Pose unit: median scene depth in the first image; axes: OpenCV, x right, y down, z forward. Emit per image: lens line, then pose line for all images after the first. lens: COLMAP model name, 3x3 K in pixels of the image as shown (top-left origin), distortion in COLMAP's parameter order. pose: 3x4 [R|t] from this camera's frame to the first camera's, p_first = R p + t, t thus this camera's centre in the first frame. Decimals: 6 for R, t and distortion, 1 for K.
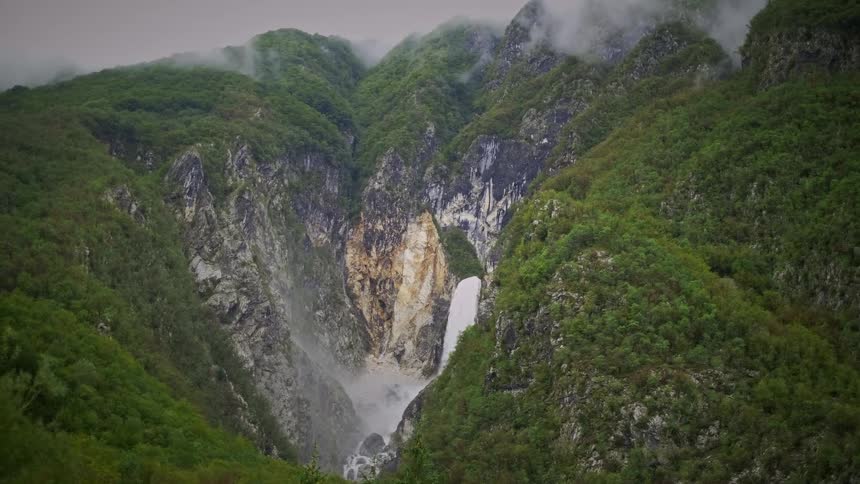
lens RADIAL K [[1345.9, 0, 430.0], [0, 1345.9, 242.0], [0, 0, 1]] dist [-0.012008, -0.009190]
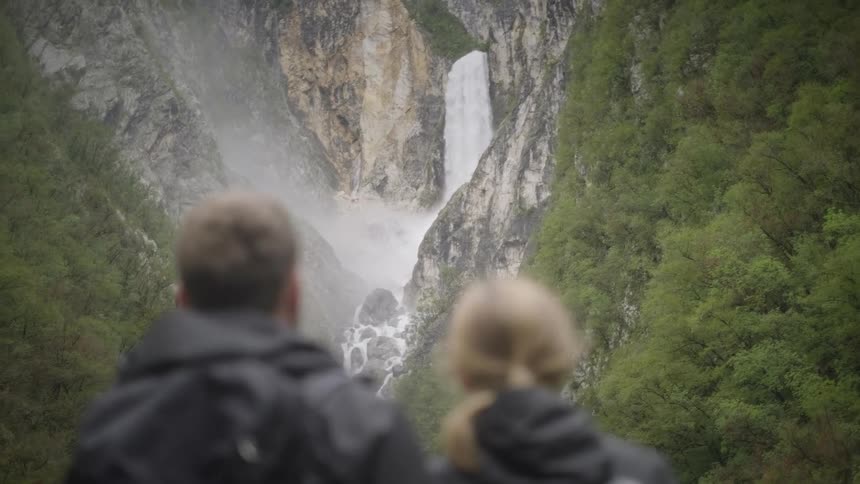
lens RADIAL K [[1356.1, 0, 430.0], [0, 1356.1, 242.0], [0, 0, 1]] dist [-0.014468, -0.010907]
pose [[0.986601, -0.155400, 0.049693, -0.035651], [0.150981, 0.985055, 0.082891, 0.056692], [-0.061832, -0.074278, 0.995319, 0.293588]]
